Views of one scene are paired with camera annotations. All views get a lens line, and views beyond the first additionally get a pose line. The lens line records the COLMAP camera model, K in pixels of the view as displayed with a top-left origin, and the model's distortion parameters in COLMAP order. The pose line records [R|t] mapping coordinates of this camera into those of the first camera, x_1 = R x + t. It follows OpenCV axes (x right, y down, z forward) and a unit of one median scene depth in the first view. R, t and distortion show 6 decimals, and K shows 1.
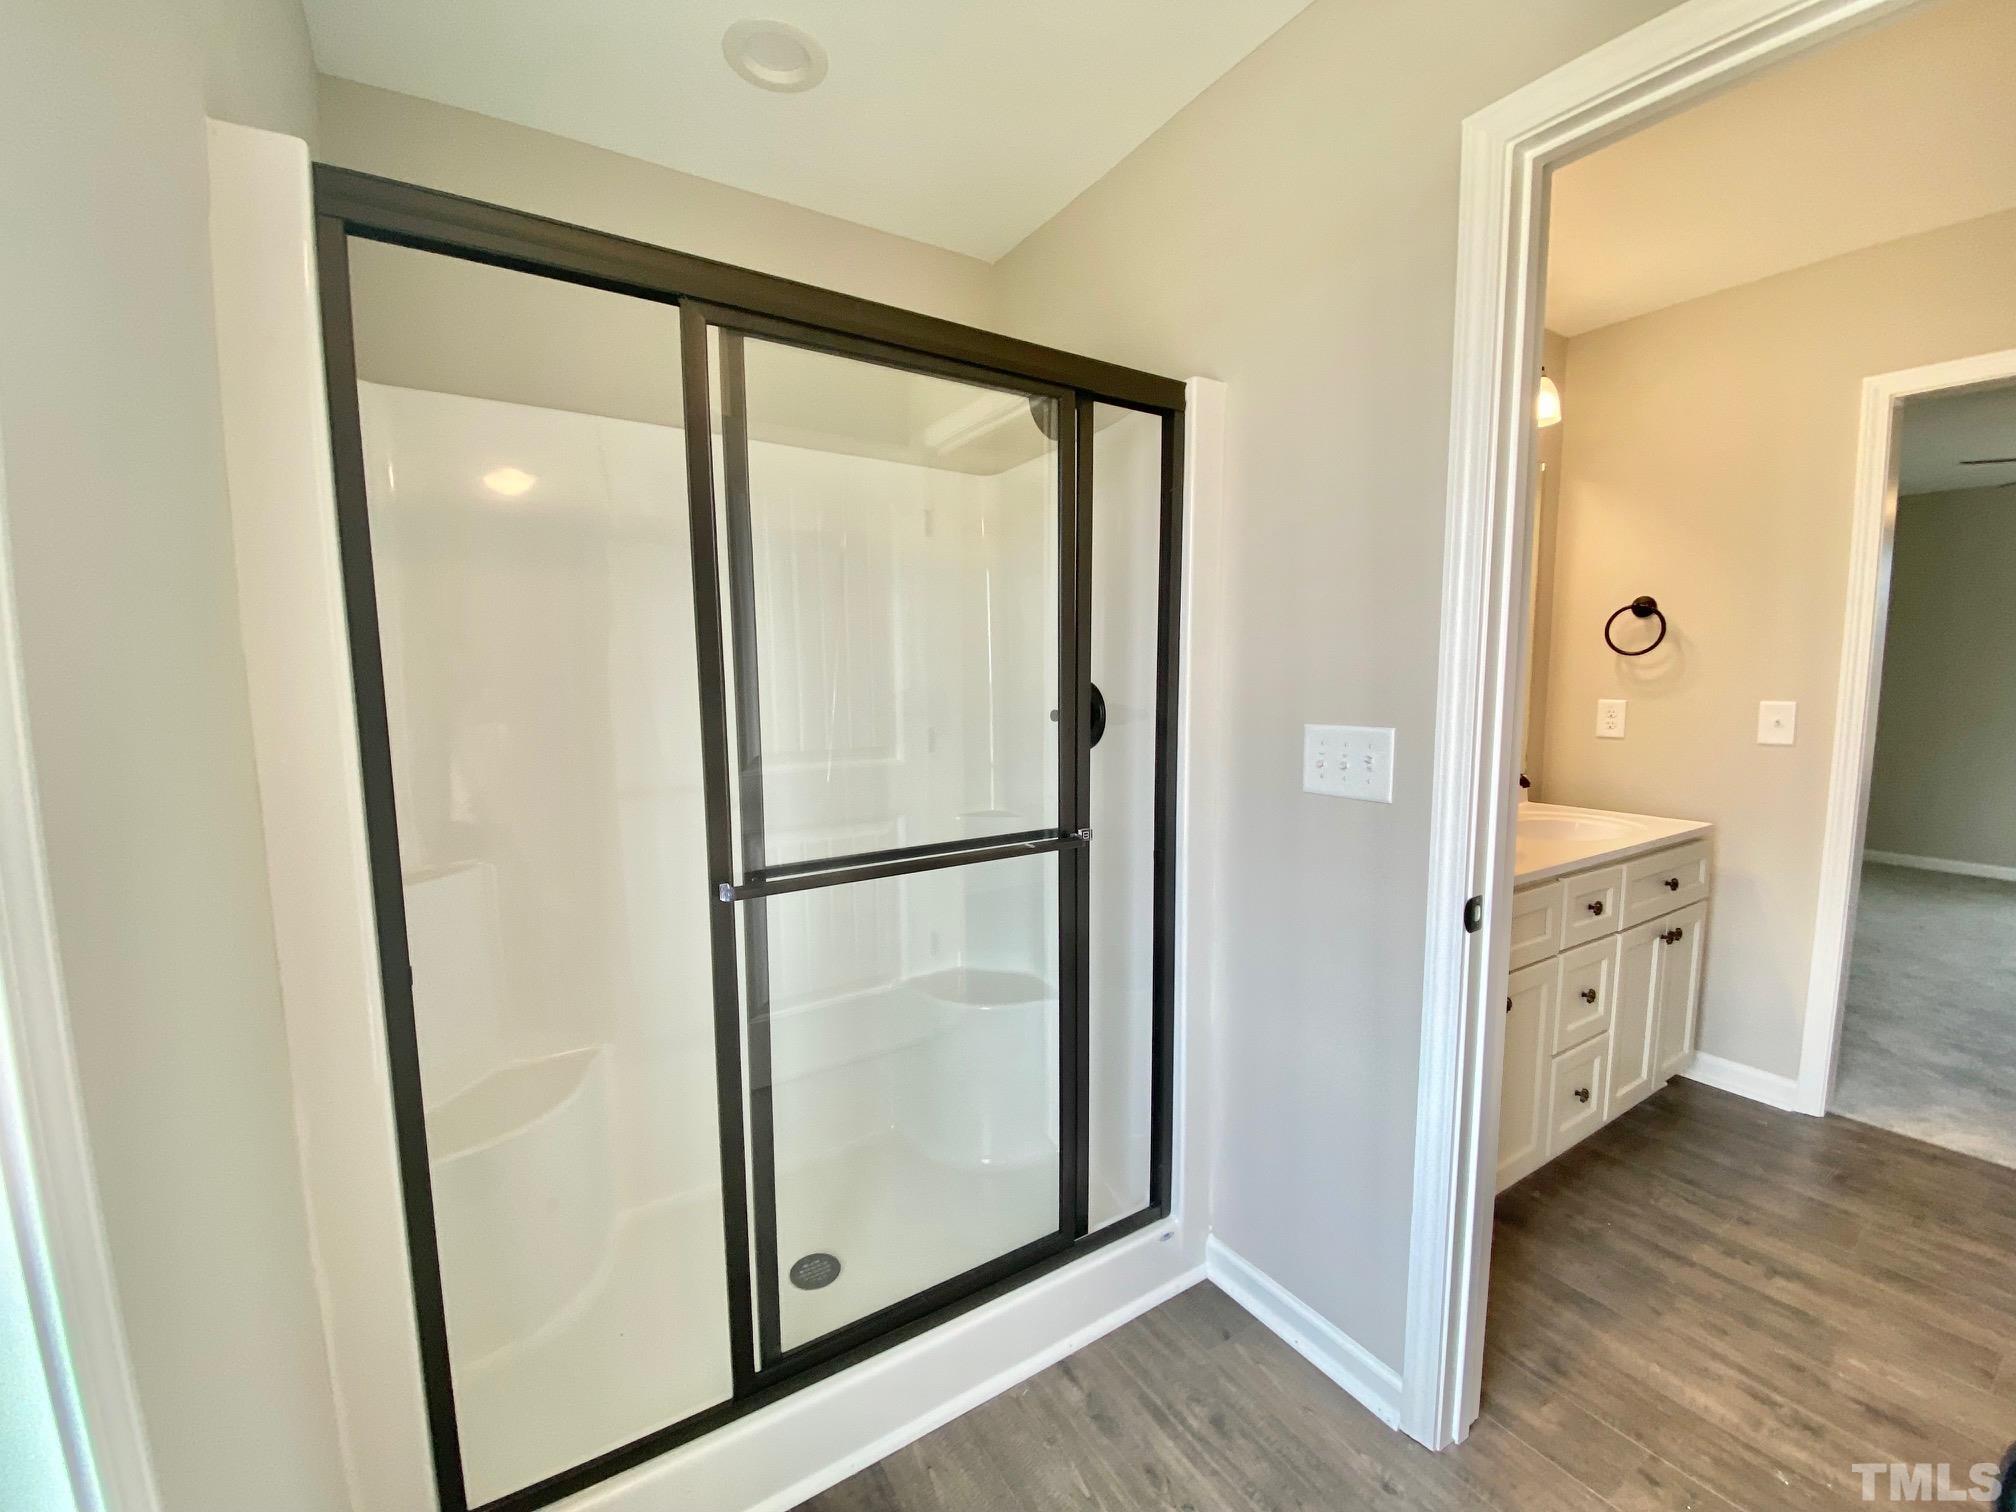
lens RADIAL K [[801.9, 0, 1006.9], [0, 801.9, 768.9], [0, 0, 1]] dist [0.032823, -0.028673]
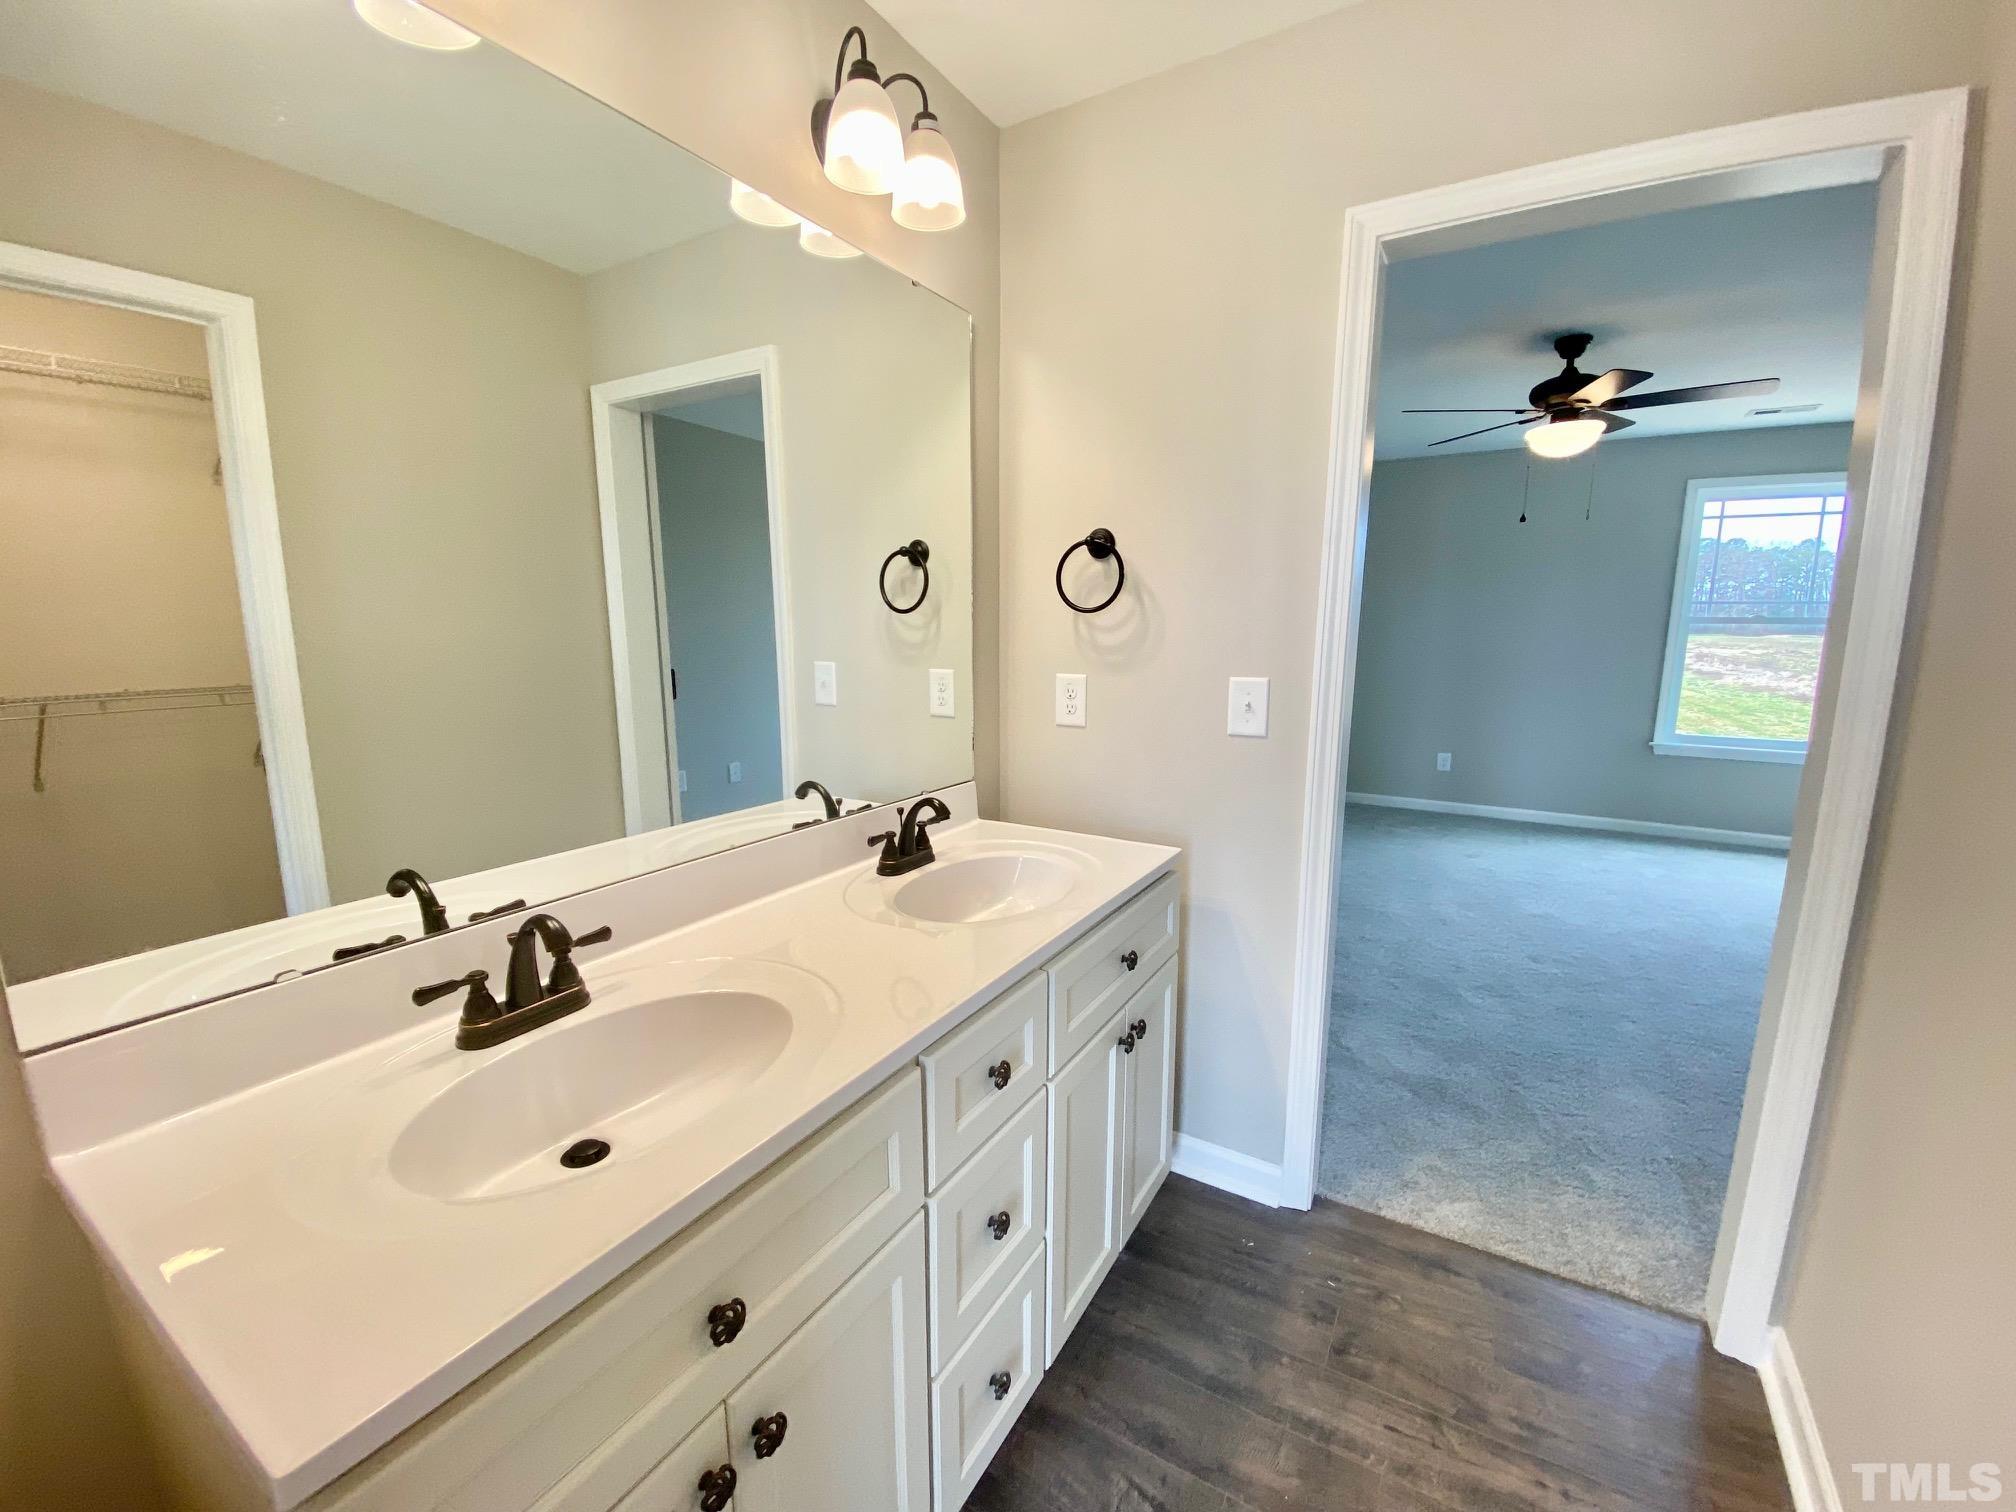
lens RADIAL K [[808.4, 0, 1008.3], [0, 808.4, 763.7], [0, 0, 1]] dist [0.032389, -0.027889]
pose [[0.891018, -0.066805, 0.449026, 0.416271], [0.041208, 0.996932, 0.066551, -0.063102], [-0.452094, -0.040795, 0.891037, 0.428442]]
